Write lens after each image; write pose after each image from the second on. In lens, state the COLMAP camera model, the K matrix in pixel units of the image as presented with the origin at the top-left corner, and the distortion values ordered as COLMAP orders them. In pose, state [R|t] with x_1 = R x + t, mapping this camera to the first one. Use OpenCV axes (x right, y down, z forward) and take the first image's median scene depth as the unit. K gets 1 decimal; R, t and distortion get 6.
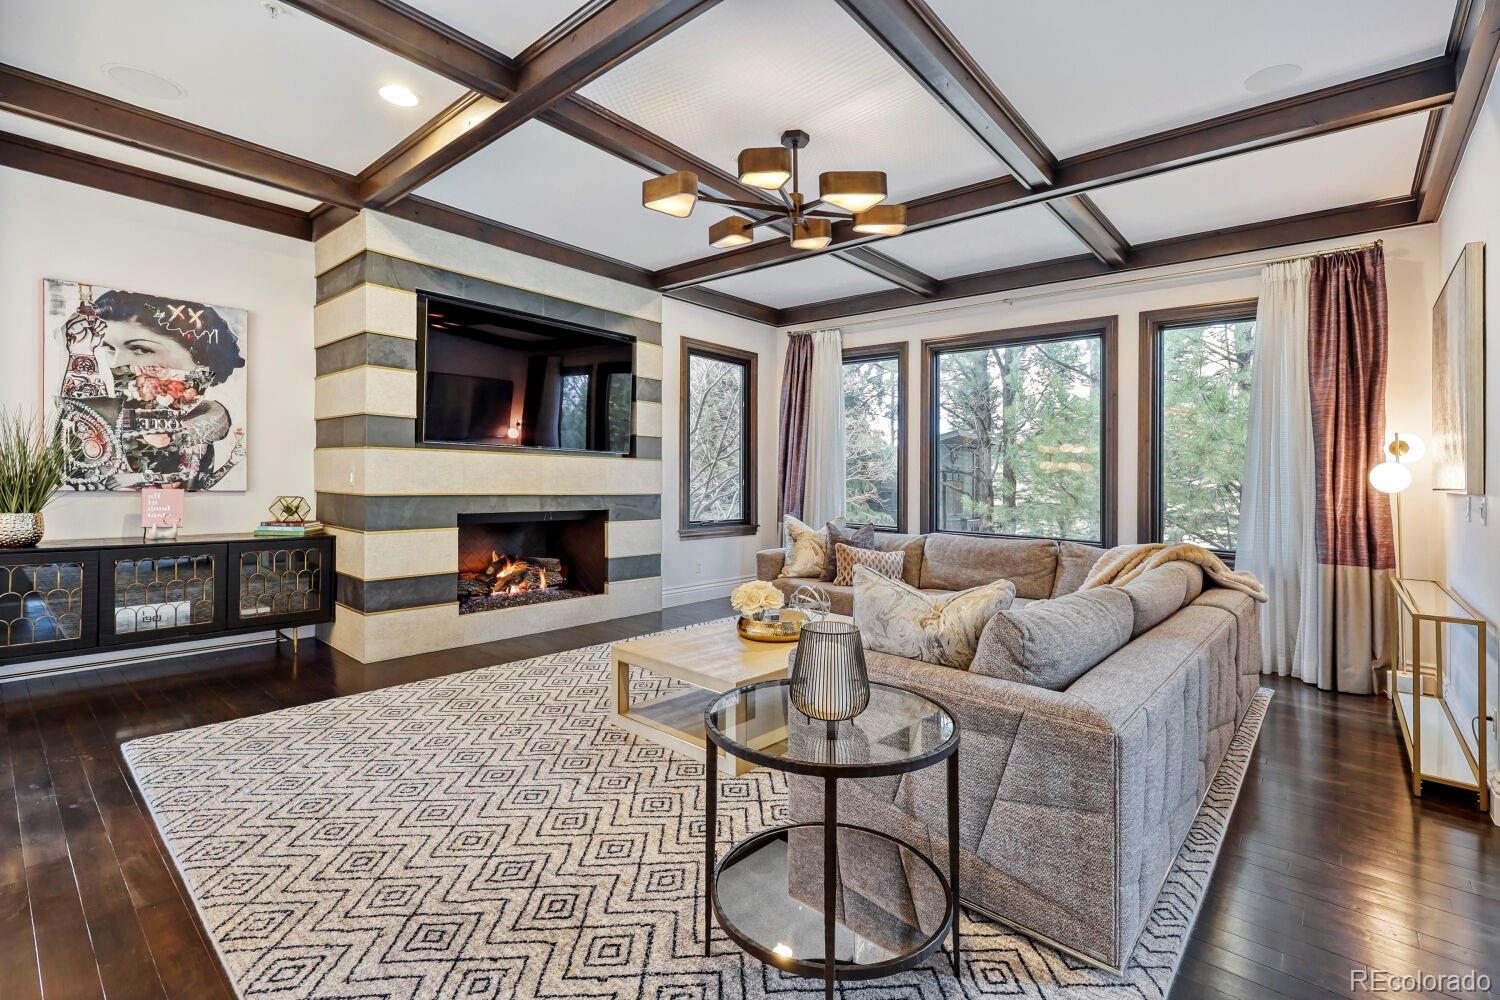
lens RADIAL K [[680.6, 0, 755.2], [0, 680.6, 450.1], [0, 0, 1]] dist [0.001487, 0.000784]
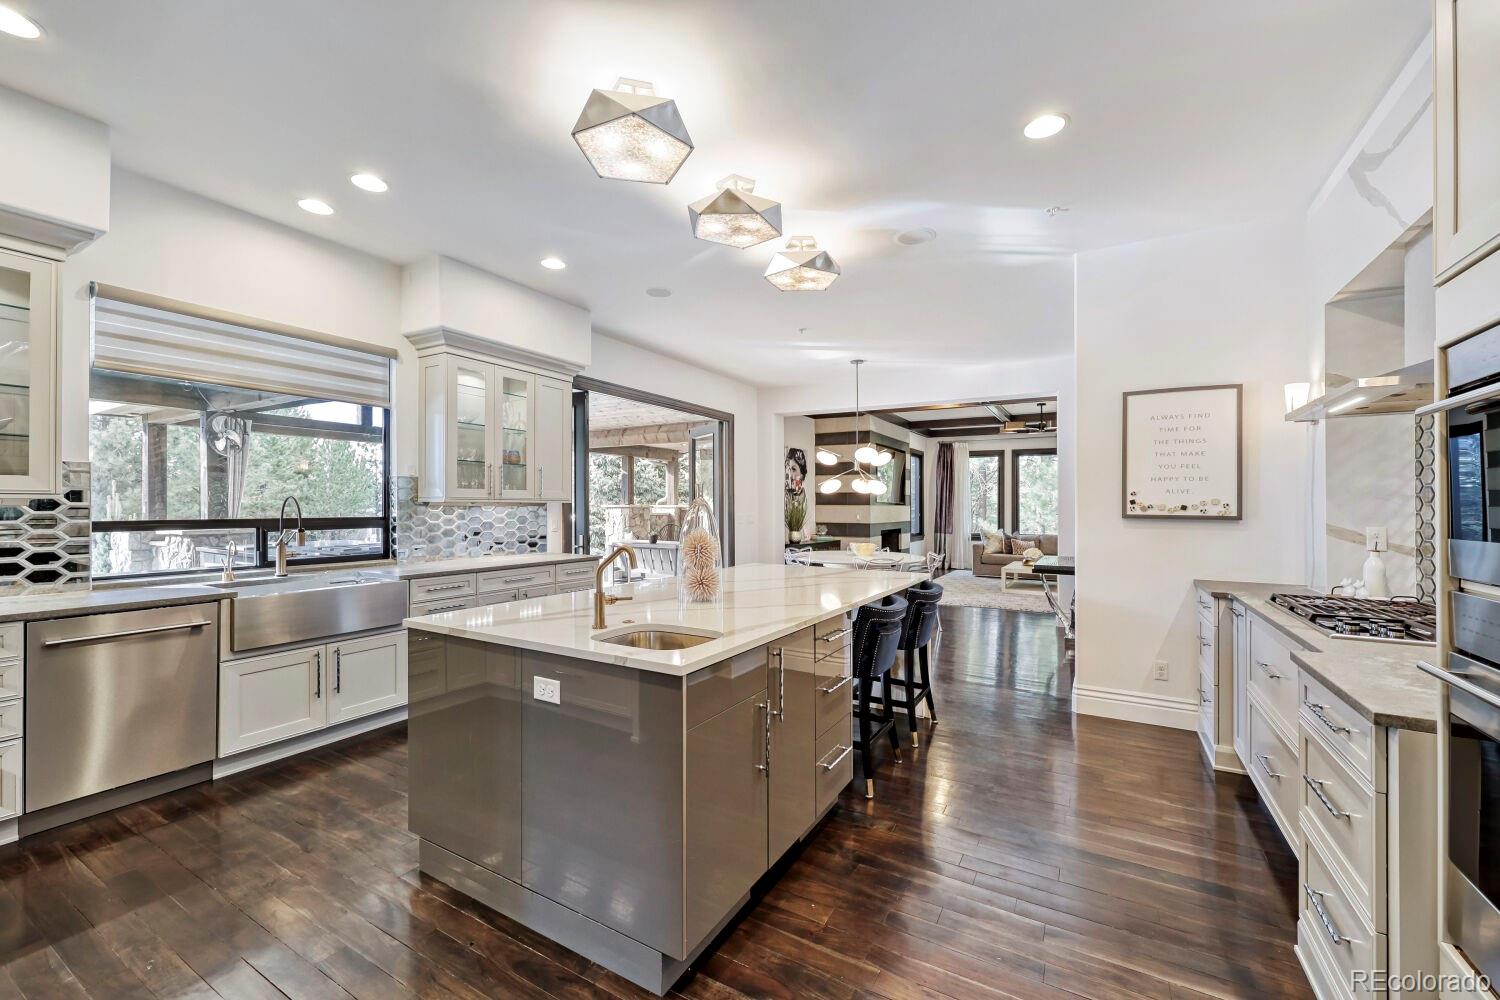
lens RADIAL K [[602.0, 0, 750.0], [0, 602.0, 500.0], [0, 0, 1]] dist [0.000100, 0.000000]
pose [[0.982618, -0.020380, 0.184515, -1.335693], [0.015847, 0.999536, 0.026010, -0.084709], [-0.184959, -0.022634, 0.982486, -1.093370]]
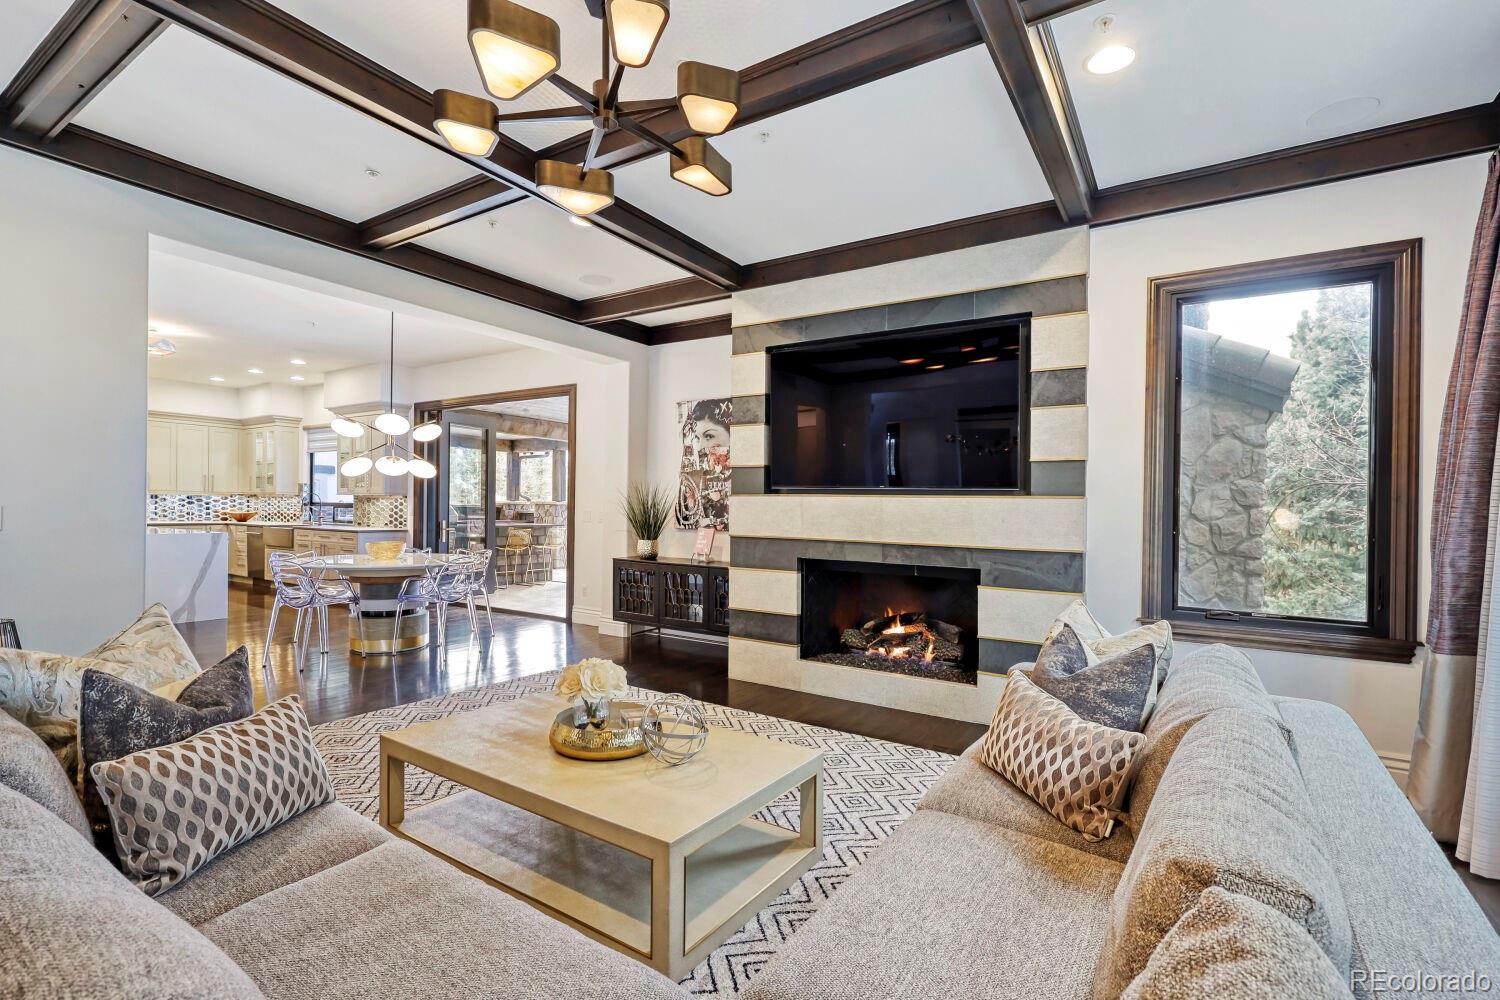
lens RADIAL K [[681.9, 0, 752.5], [0, 681.9, 508.8], [0, 0, 1]] dist [-0.001768, -0.000207]
pose [[0.140588, -0.019860, -0.989869, 0.544000], [0.023646, 0.999581, -0.016697, 0.036308], [0.989786, -0.021060, 0.140999, 0.786206]]
